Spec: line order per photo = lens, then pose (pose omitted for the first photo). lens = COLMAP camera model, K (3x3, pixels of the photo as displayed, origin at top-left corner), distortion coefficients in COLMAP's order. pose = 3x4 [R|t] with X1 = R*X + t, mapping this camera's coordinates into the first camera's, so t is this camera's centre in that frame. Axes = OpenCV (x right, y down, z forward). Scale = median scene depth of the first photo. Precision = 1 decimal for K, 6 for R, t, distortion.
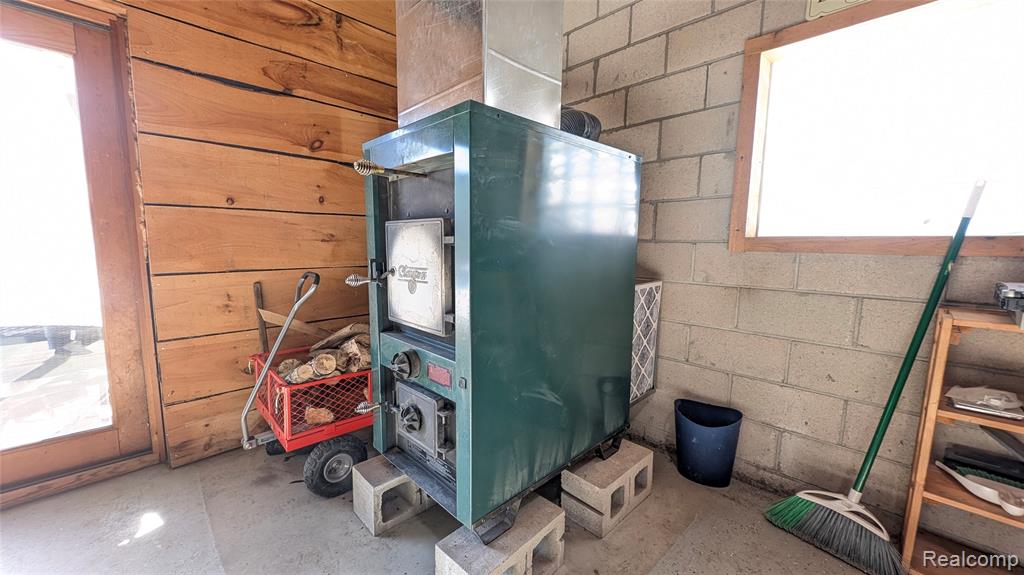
lens RADIAL K [[384.8, 0, 512.0], [0, 384.8, 287.5], [0, 0, 1]] dist [0.002067, 0.000133]
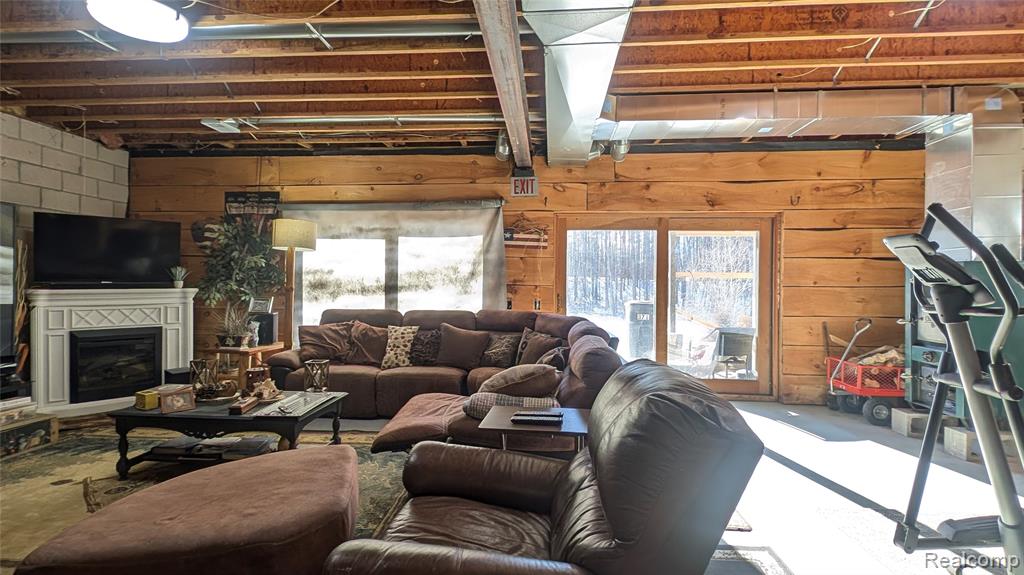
lens RADIAL K [[484.0, 0, 512.0], [0, 484.0, 287.5], [0, 0, 1]] dist [-0.001033, -0.000175]
pose [[0.637921, -0.003564, -0.770094, 0.253169], [-0.088087, 0.993088, -0.077564, 0.149973], [0.765048, 0.117315, 0.633198, -1.921223]]
